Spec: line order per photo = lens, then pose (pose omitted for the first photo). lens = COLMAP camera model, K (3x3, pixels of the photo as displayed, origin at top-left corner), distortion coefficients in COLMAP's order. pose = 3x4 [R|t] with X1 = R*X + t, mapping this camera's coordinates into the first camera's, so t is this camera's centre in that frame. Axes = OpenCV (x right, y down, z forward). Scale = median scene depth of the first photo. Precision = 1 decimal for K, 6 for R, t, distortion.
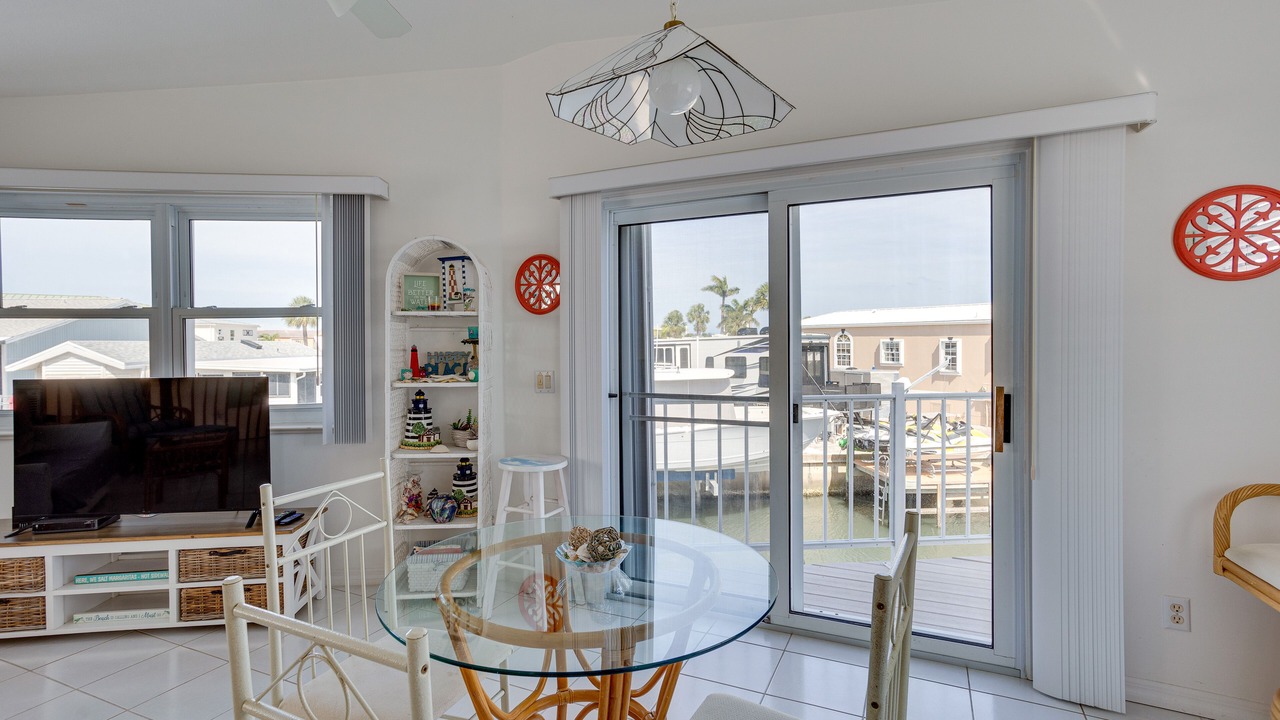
lens RADIAL K [[612.2, 0, 641.5], [0, 612.2, 346.8], [0, 0, 1]] dist [-0.031947, 0.027288]
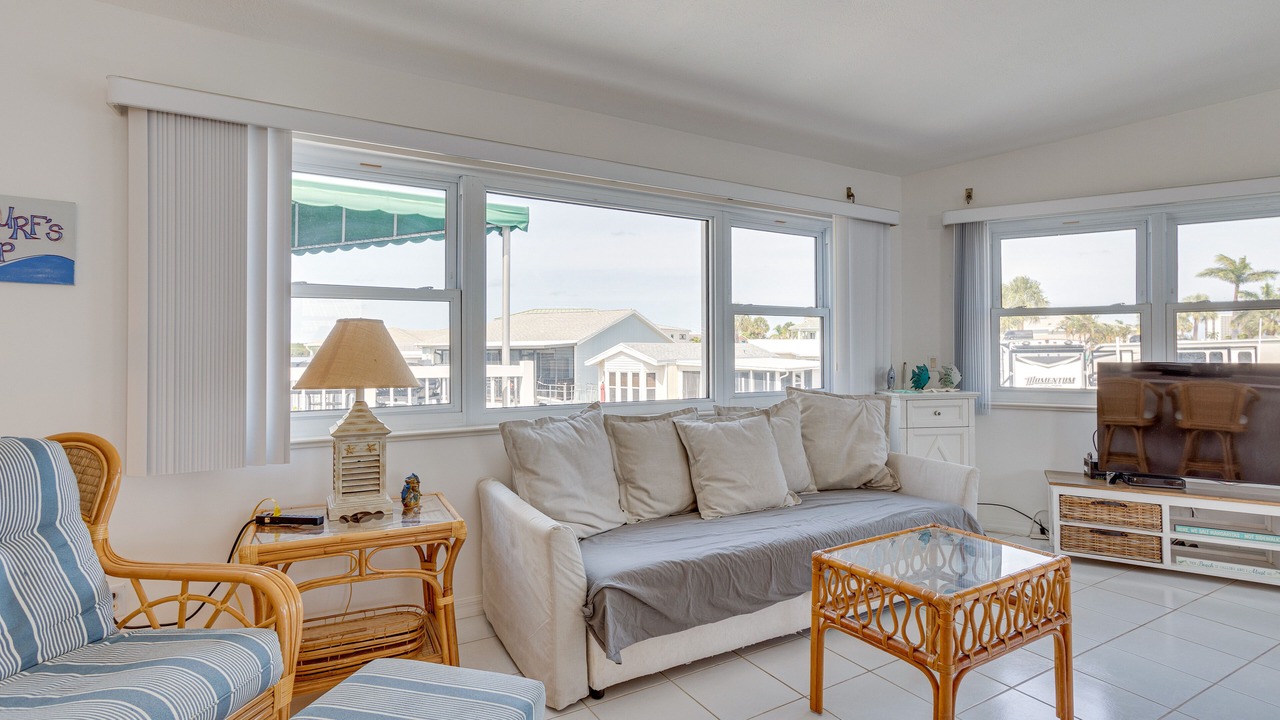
lens RADIAL K [[628.9, 0, 632.1], [0, 628.9, 344.4], [0, 0, 1]] dist [-0.039412, 0.035262]
pose [[0.824790, -0.002345, -0.565434, -0.192694], [-0.003884, 0.999944, -0.009812, 0.005977], [0.565426, 0.010289, 0.824735, -0.109512]]
